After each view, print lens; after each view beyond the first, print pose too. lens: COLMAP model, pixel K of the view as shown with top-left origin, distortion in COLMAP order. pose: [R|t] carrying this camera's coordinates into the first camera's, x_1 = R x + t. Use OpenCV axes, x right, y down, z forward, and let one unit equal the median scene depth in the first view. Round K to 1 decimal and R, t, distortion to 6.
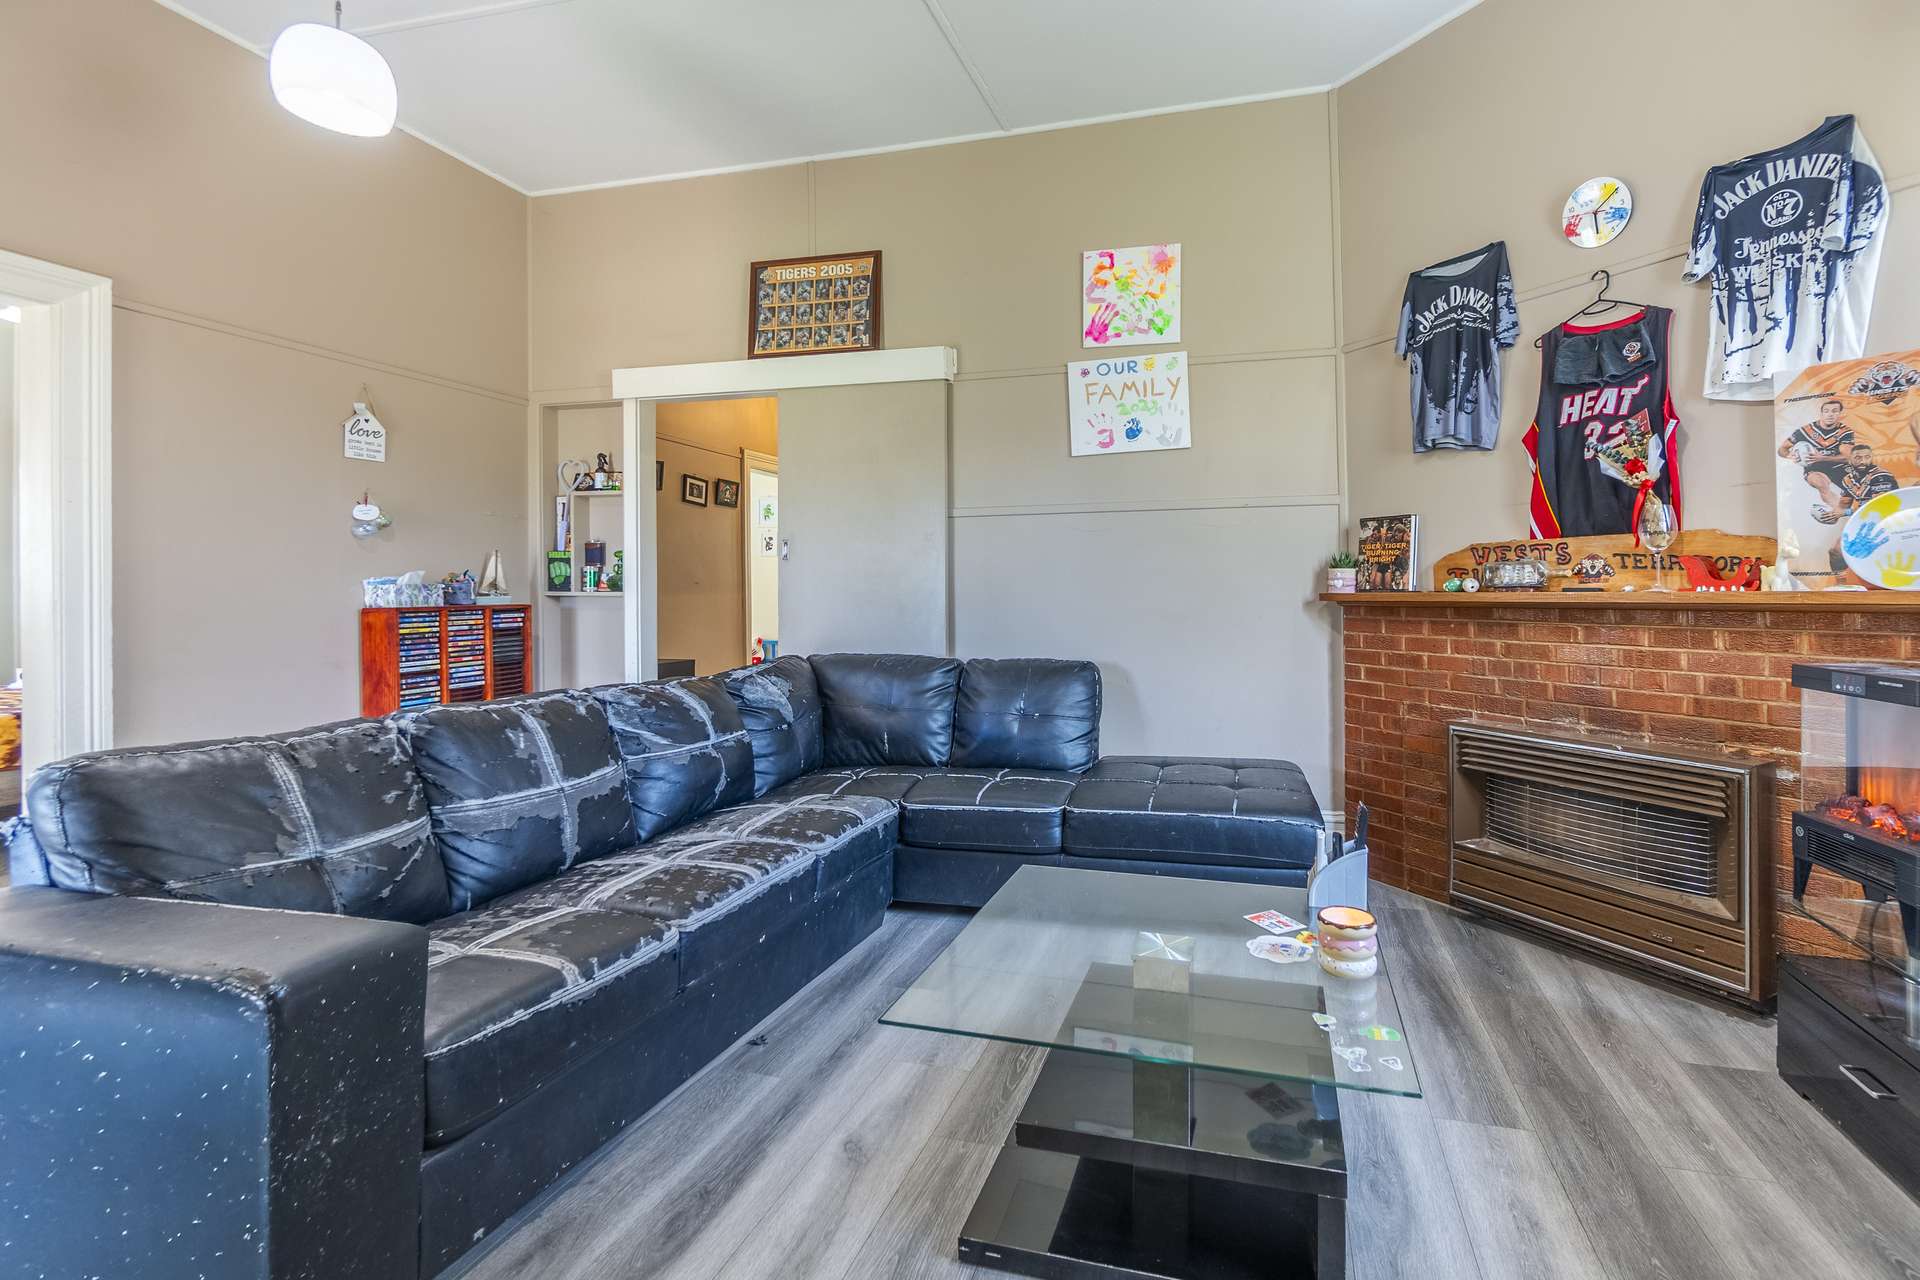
lens RADIAL K [[810.6, 0, 960.6], [0, 810.6, 575.7], [0, 0, 1]] dist [0.000862, -0.000315]
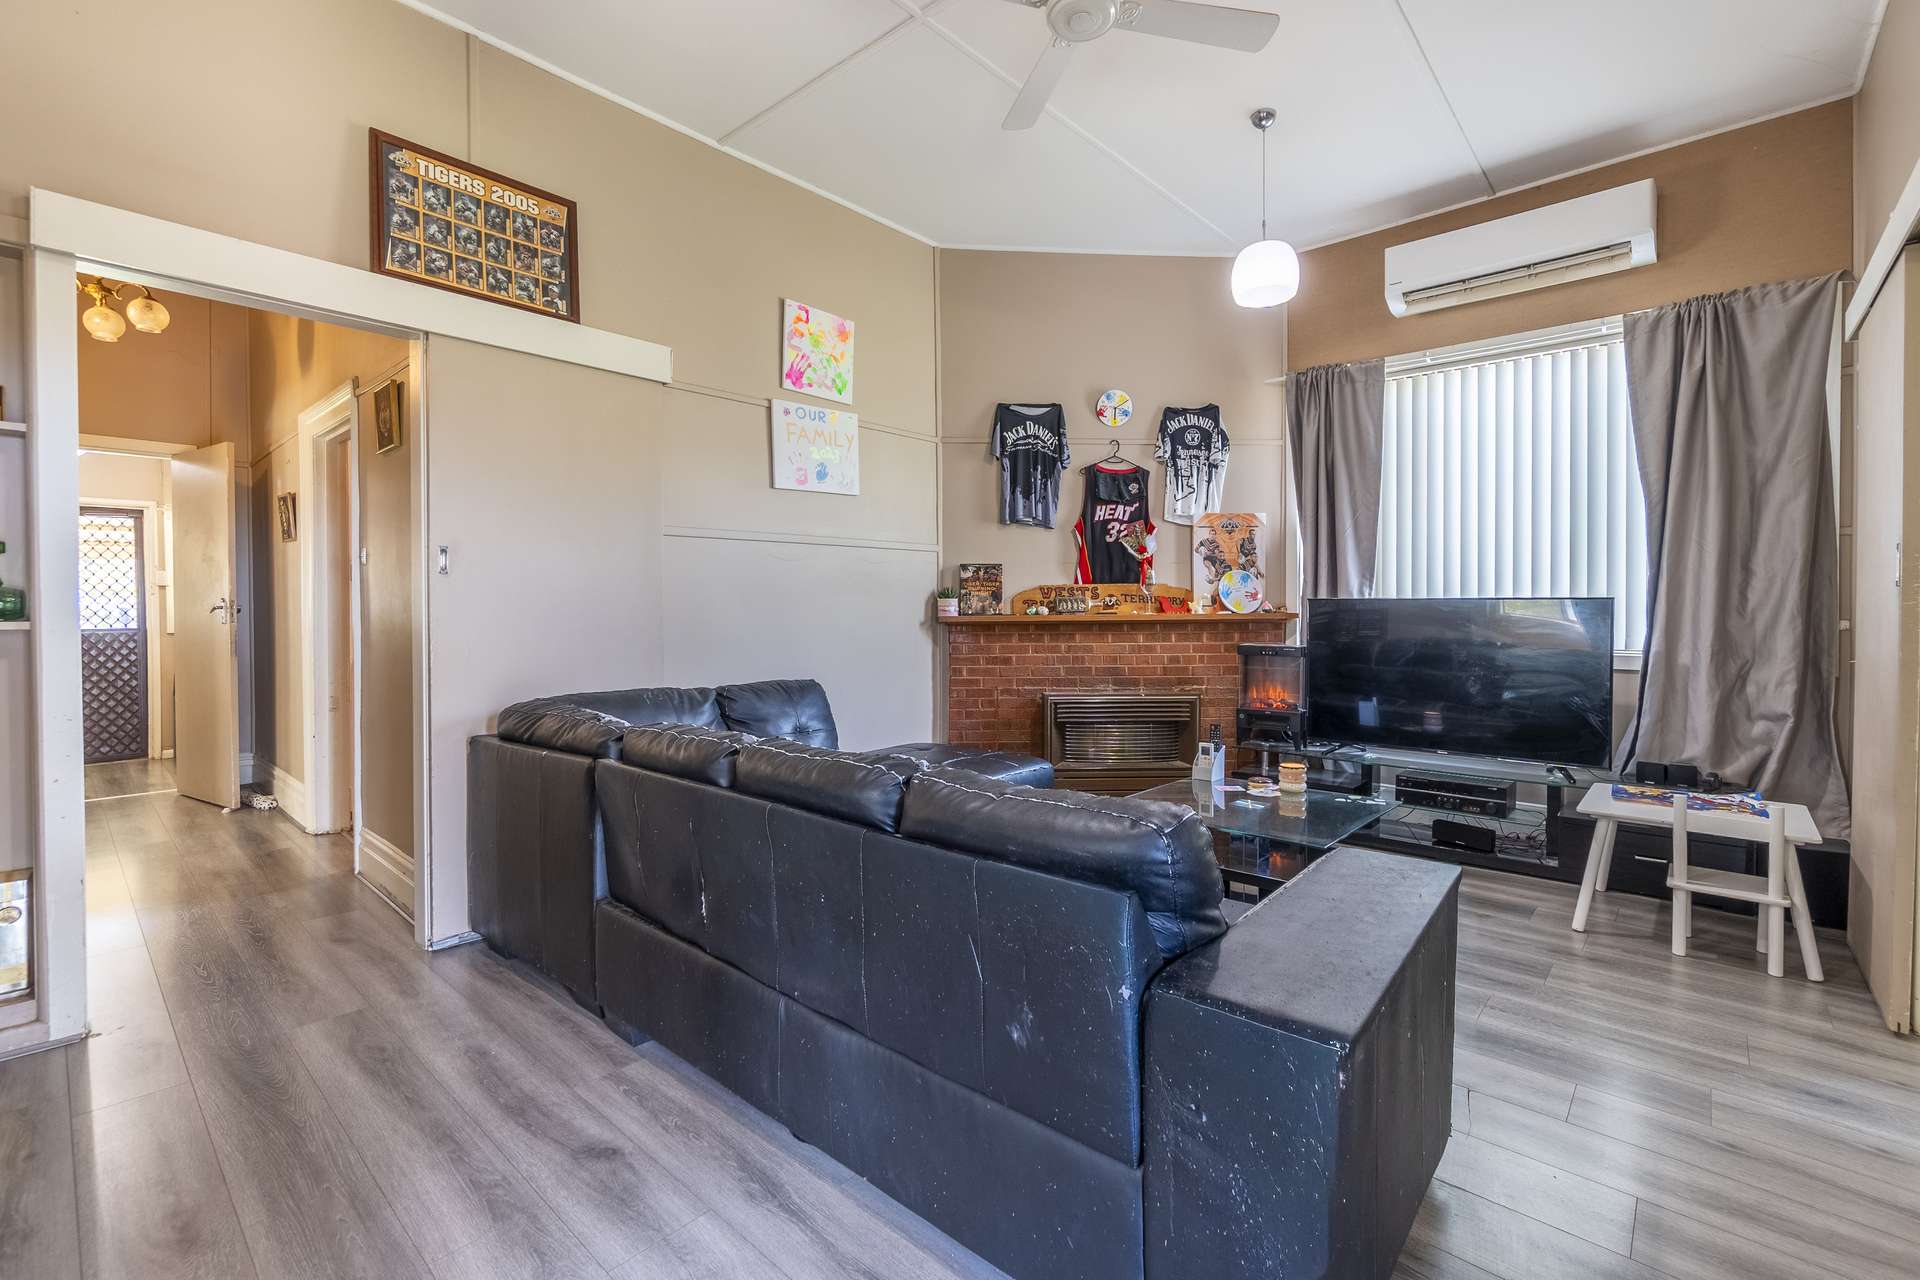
lens RADIAL K [[834.0, 0, 965.4], [0, 834.0, 611.6], [0, 0, 1]] dist [-0.000137, -0.000148]
pose [[0.481559, 0.002427, 0.876410, -0.869221], [-0.012245, 0.999917, 0.003960, 0.008286], [-0.876328, -0.012639, 0.481549, 0.319823]]
